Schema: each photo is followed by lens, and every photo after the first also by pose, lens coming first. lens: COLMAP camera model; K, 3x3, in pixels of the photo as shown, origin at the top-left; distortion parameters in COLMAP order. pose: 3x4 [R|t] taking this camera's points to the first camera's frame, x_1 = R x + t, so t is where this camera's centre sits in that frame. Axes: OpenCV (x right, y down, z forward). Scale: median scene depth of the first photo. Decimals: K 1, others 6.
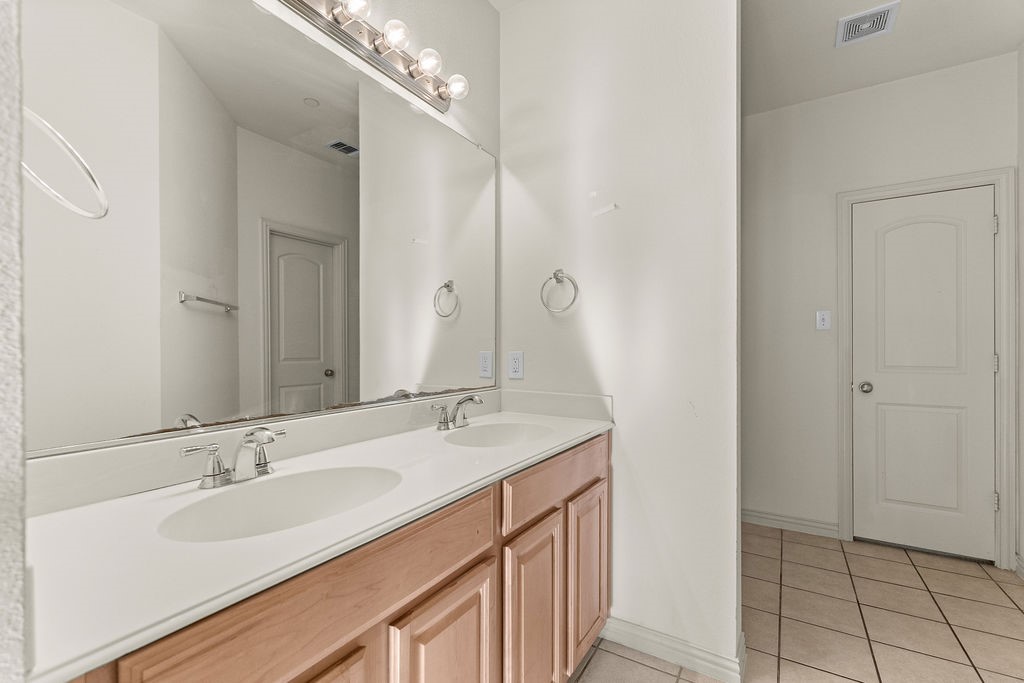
lens RADIAL K [[437.0, 0, 521.2], [0, 437.0, 346.4], [0, 0, 1]] dist [0.005400, -0.000254]
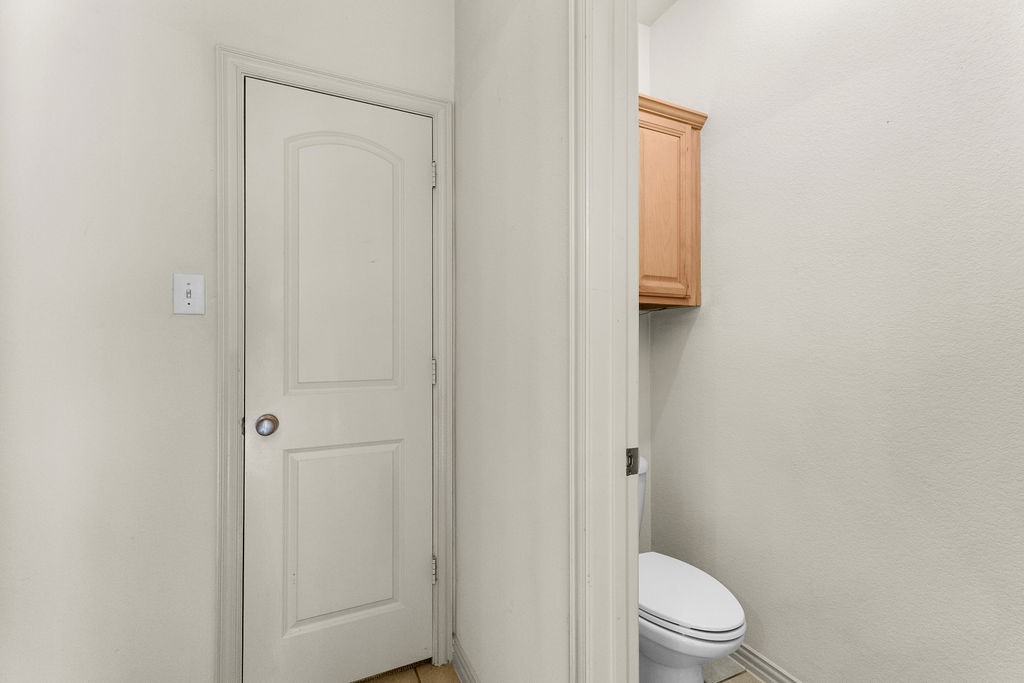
lens RADIAL K [[437.0, 0, 517.8], [0, 437.0, 342.7], [0, 0, 1]] dist [0.005400, -0.000254]
pose [[0.535491, 0.010325, 0.844478, 0.549840], [0.001245, 0.999915, -0.013015, 0.000685], [-0.844540, 0.008020, 0.535432, 0.502775]]
